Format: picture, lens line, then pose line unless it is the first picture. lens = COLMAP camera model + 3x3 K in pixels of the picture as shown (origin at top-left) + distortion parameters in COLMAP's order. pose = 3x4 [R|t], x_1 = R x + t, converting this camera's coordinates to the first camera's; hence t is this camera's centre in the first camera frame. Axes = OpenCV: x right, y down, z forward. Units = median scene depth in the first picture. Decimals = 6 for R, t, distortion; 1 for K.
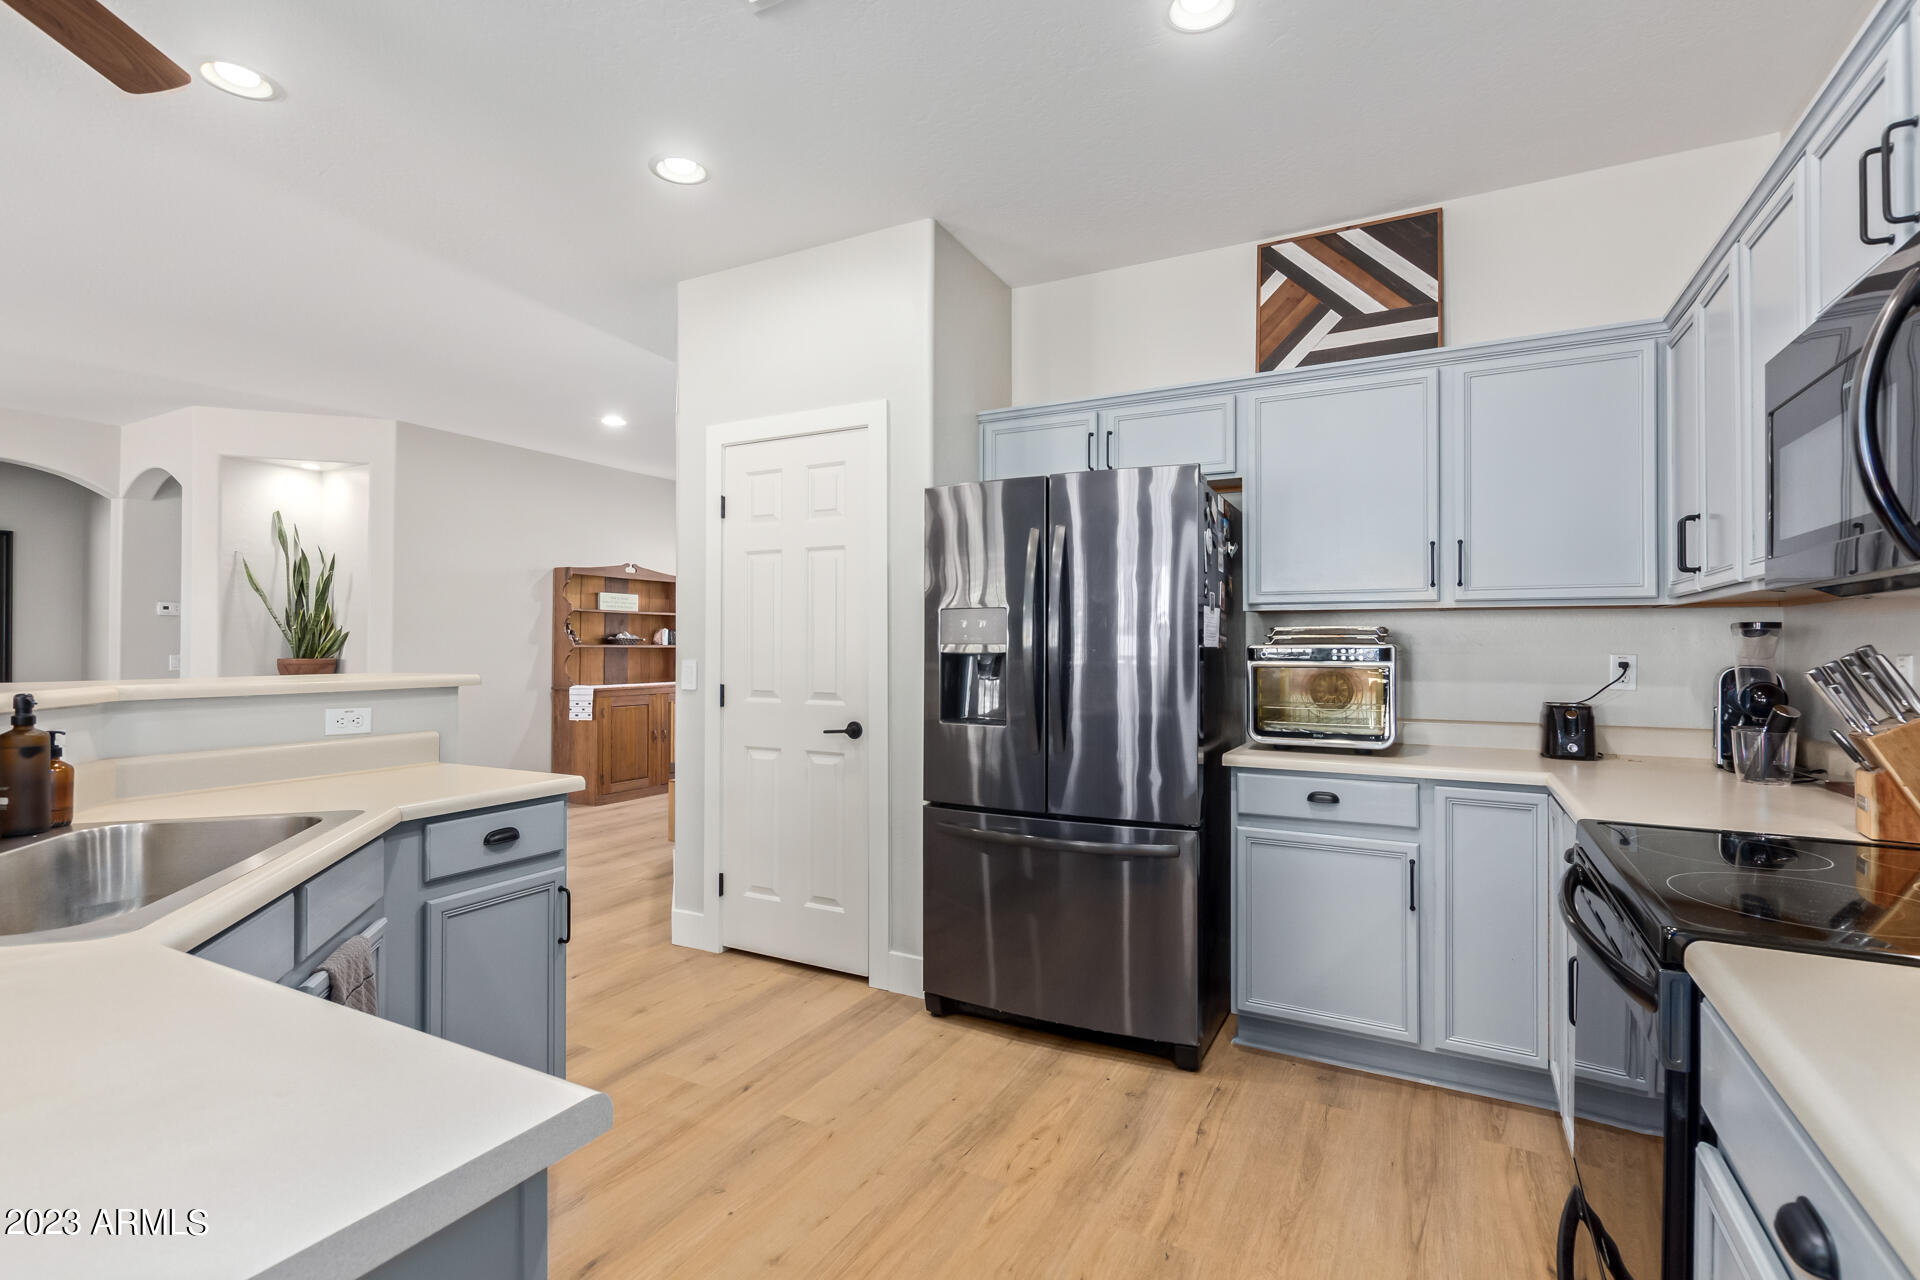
lens RADIAL K [[879.9, 0, 976.7], [0, 879.9, 635.7], [0, 0, 1]] dist [0.003153, -0.000686]
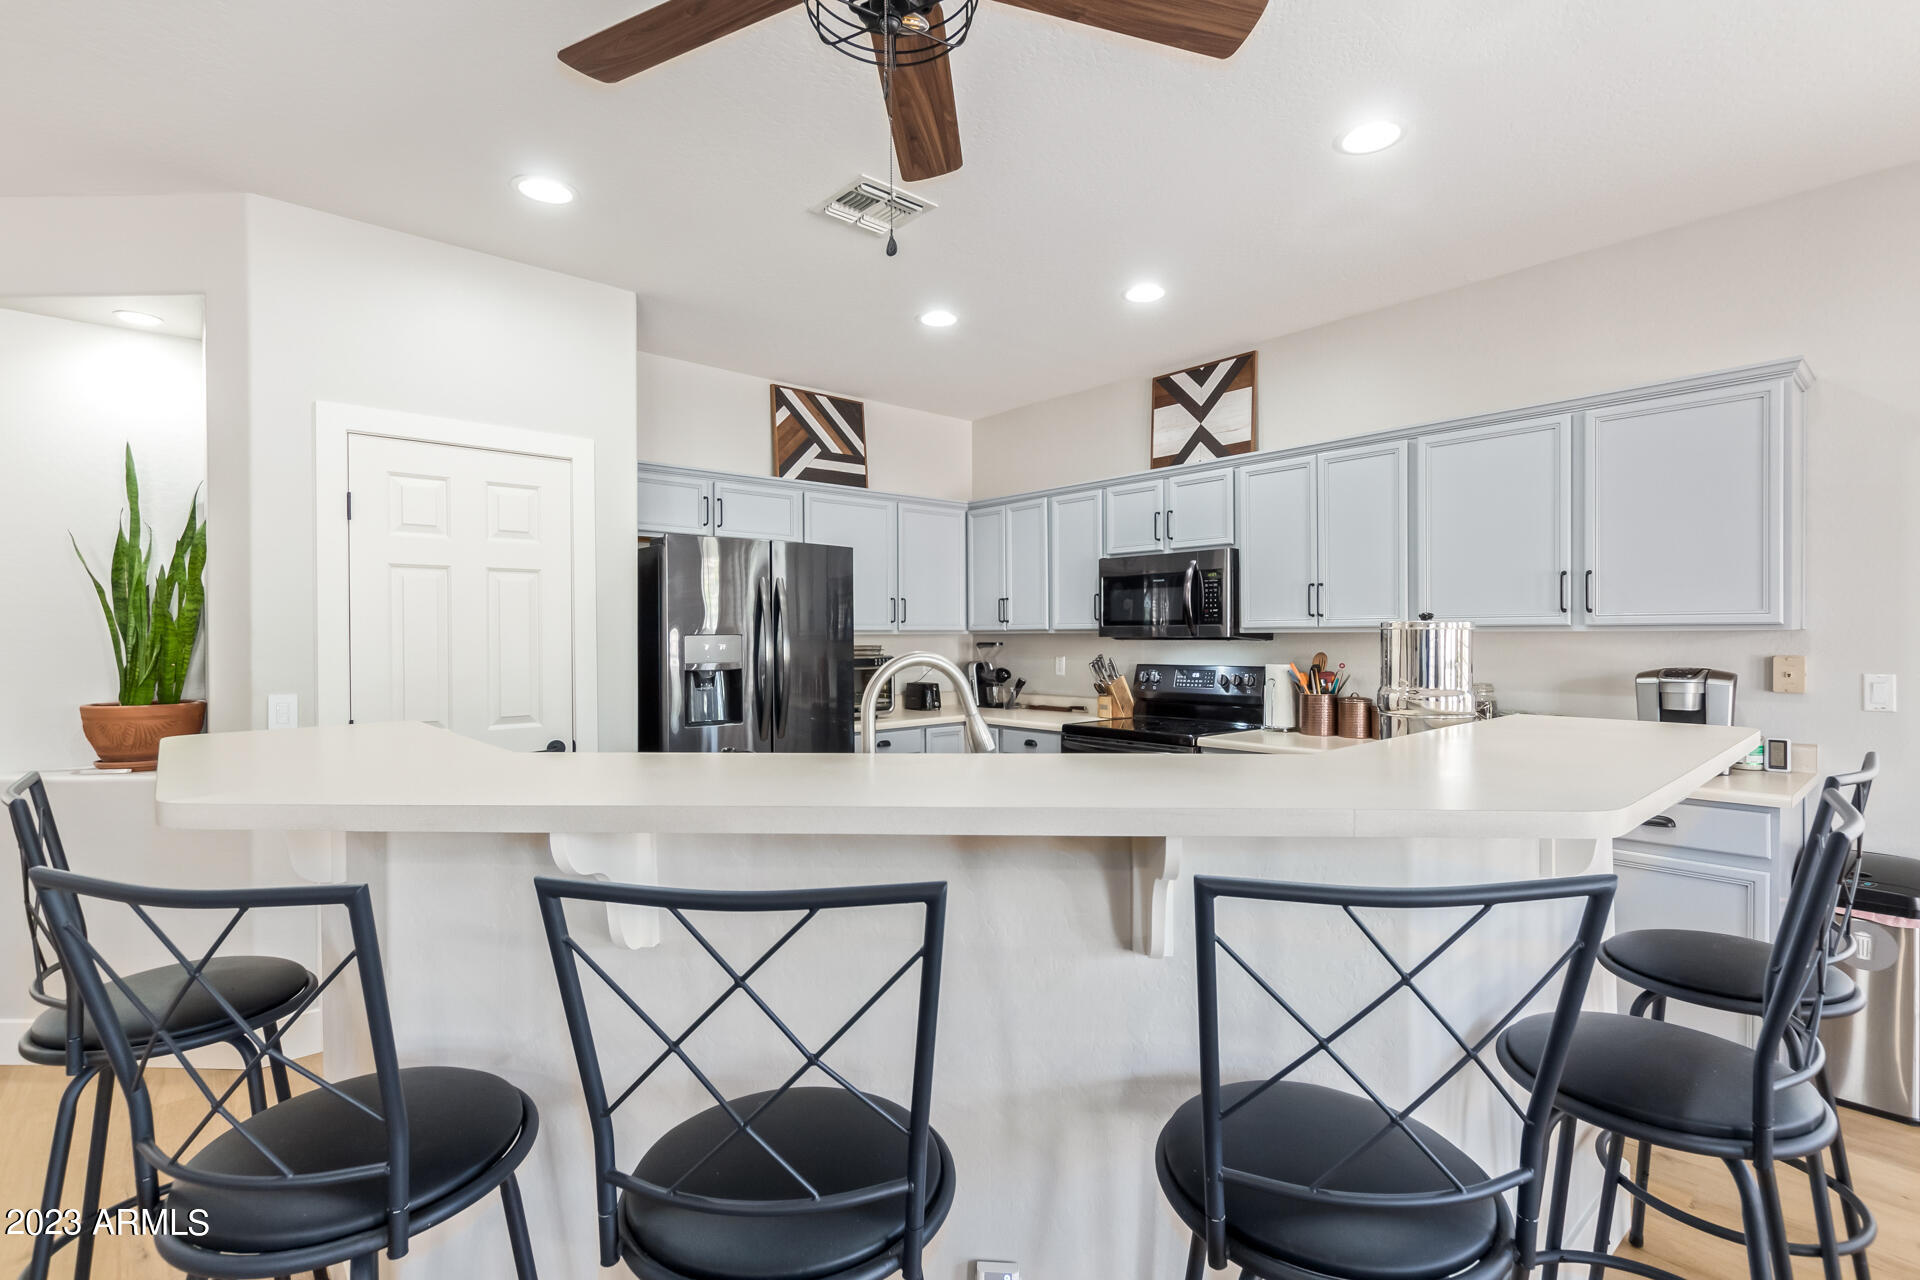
lens RADIAL K [[879.9, 0, 971.2], [0, 879.9, 635.6], [0, 0, 1]] dist [0.003153, -0.000686]
pose [[0.352658, -0.004634, 0.935741, -0.491812], [-0.002553, 0.999979, 0.005915, -0.017600], [-0.935749, -0.004475, 0.352639, 0.090124]]
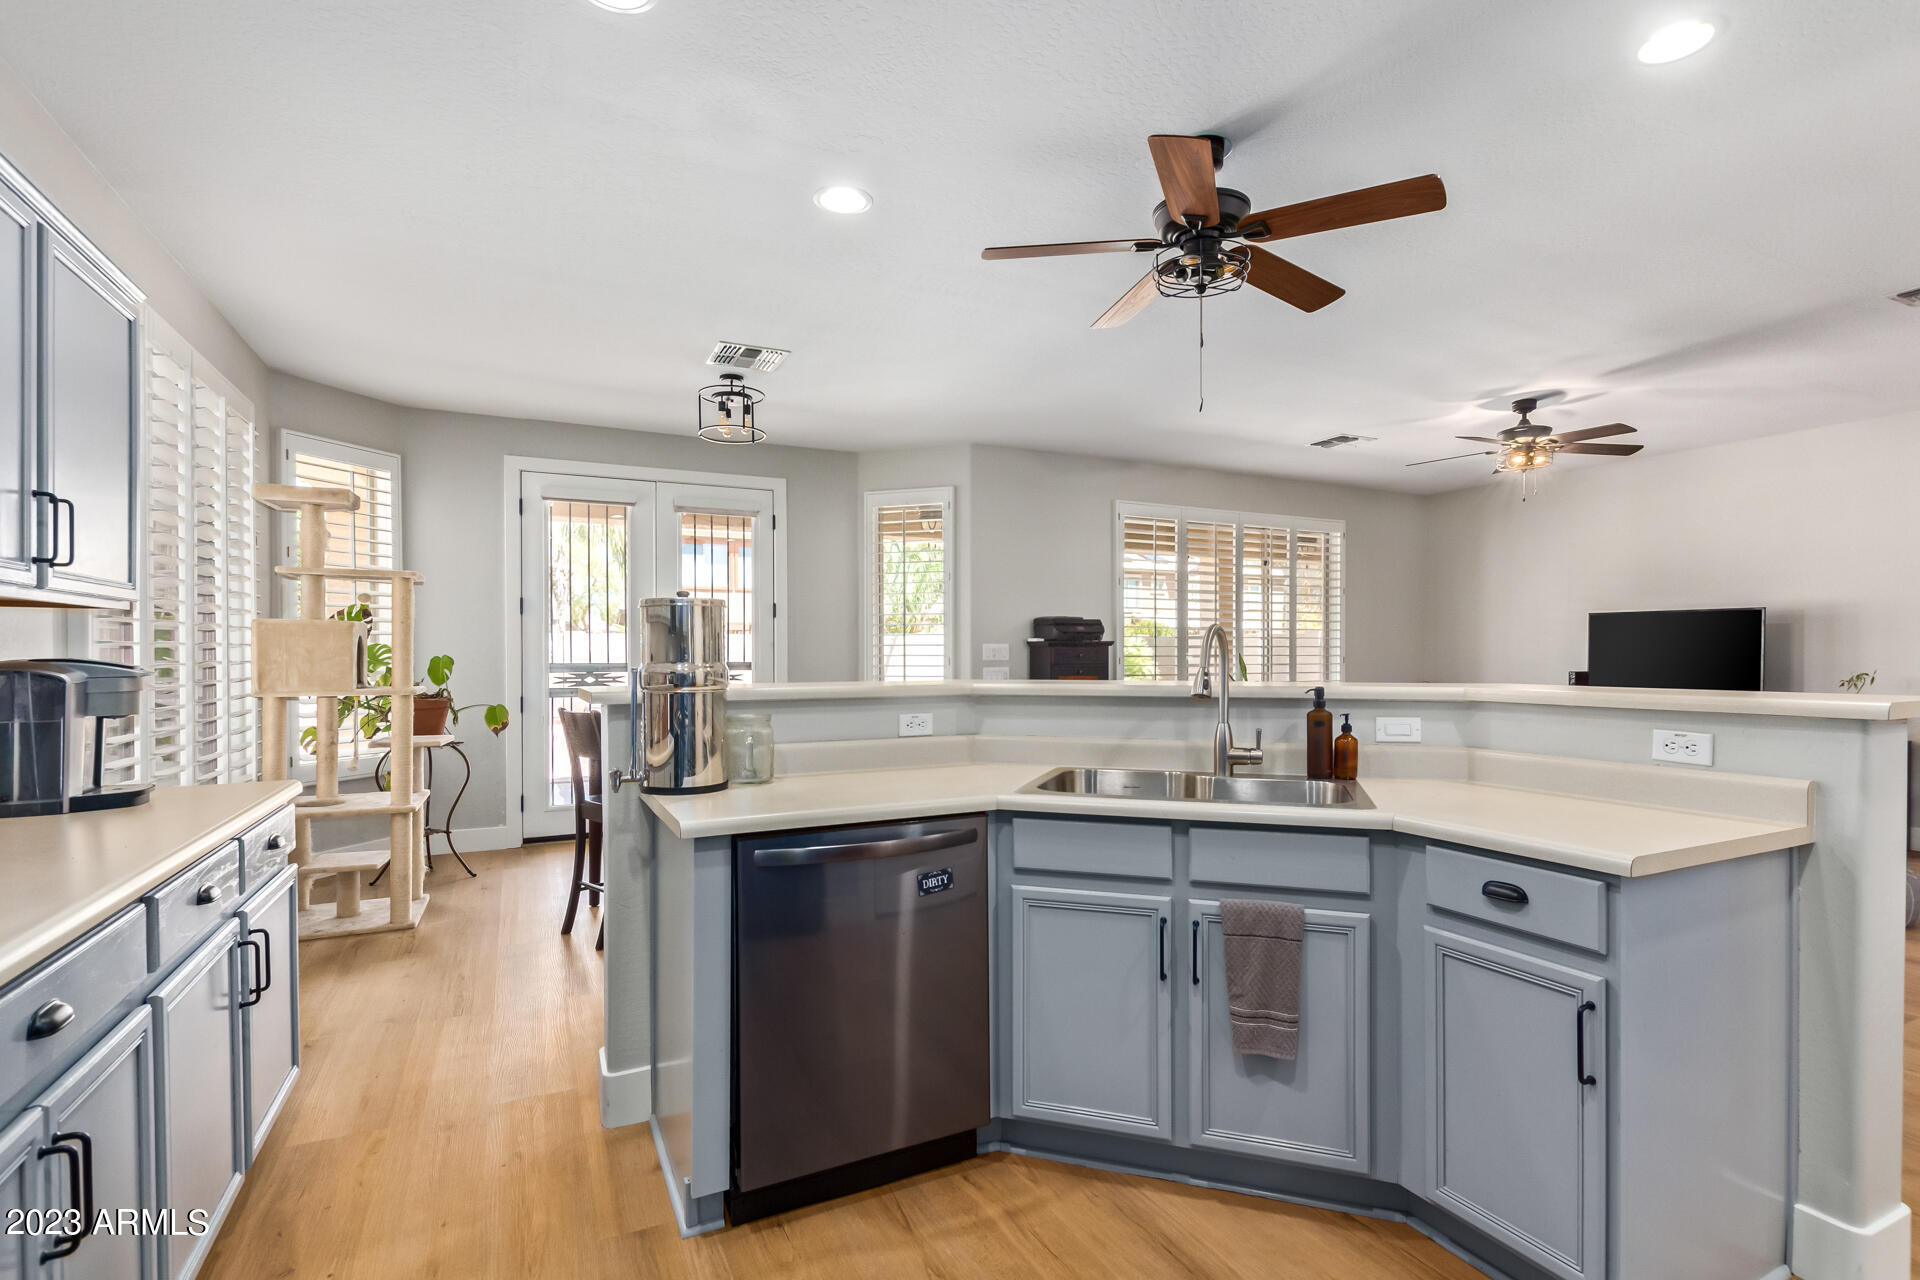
lens RADIAL K [[908.3, 0, 970.9], [0, 908.3, 649.5], [0, 0, 1]] dist [-0.003164, 0.000367]
pose [[-0.590208, -0.003397, -0.807244, 0.136137], [0.007408, 0.999926, -0.009625, 0.003514], [0.807218, -0.011661, -0.590139, 0.359967]]
